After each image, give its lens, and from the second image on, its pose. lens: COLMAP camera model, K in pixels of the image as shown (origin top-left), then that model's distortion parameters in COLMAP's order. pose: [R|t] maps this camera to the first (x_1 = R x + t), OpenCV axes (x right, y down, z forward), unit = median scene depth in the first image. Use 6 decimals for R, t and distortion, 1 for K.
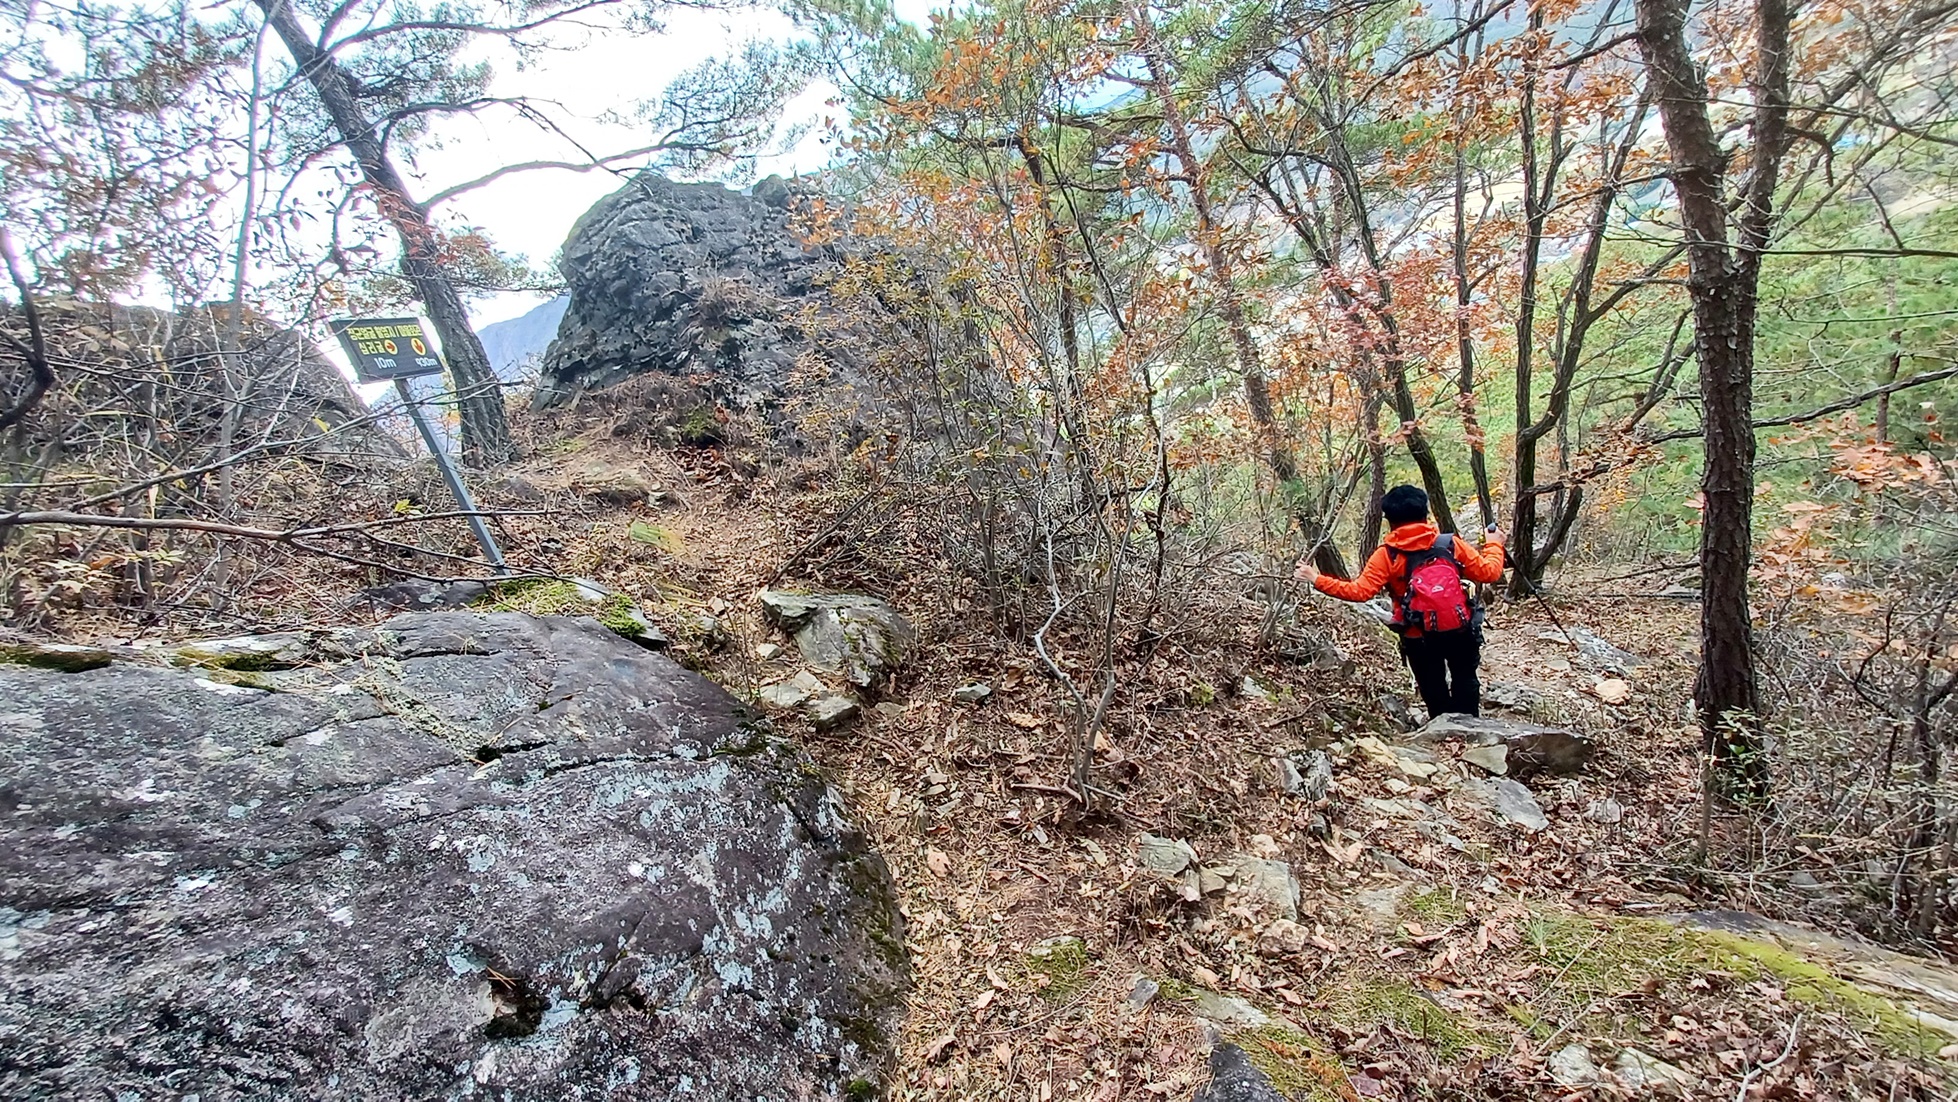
lens RADIAL K [[750.3, 0, 979.0], [0, 750.3, 551.0], [0, 0, 1]] dist [-0.018238, 0.000052]
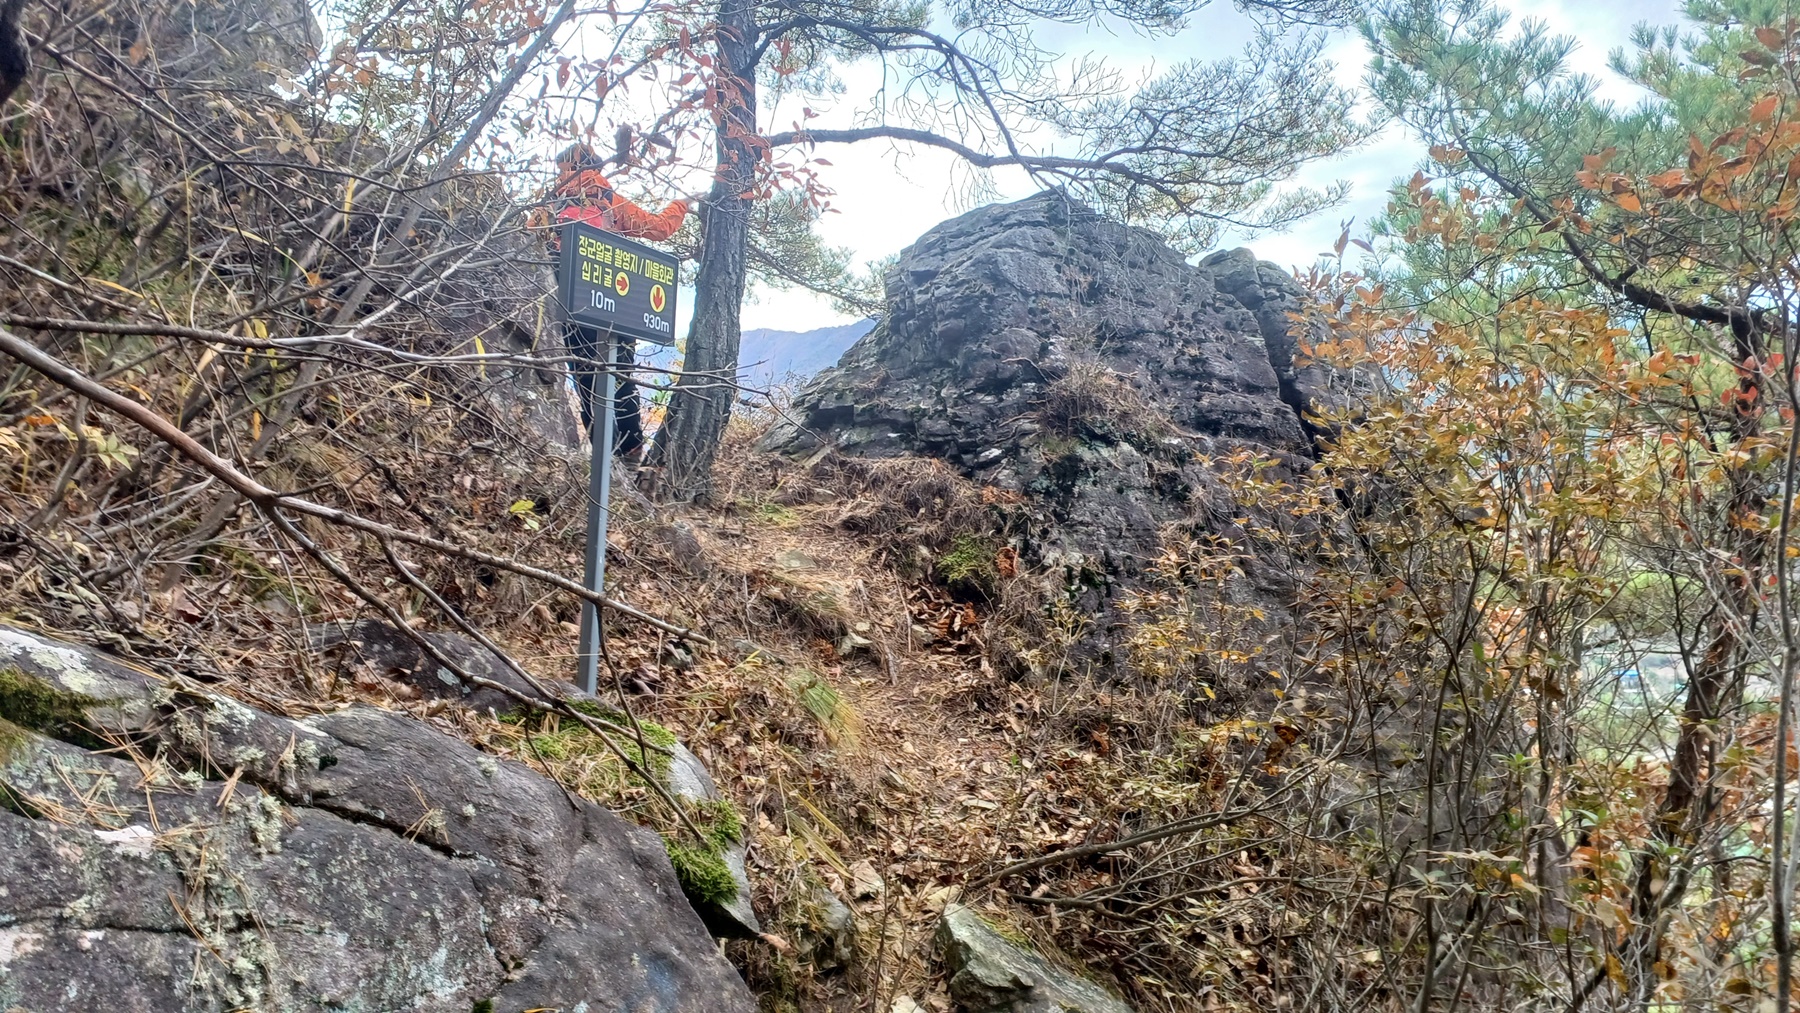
lens RADIAL K [[1223.0, 0, 900.0], [0, 1223.0, 506.5], [0, 0, 1]] dist [0.023768, -0.005279]
pose [[0.847138, 0.356348, -0.394175, -0.052956], [-0.448642, 0.877159, -0.171212, -0.016858], [0.284743, 0.321884, 0.902947, 0.085811]]
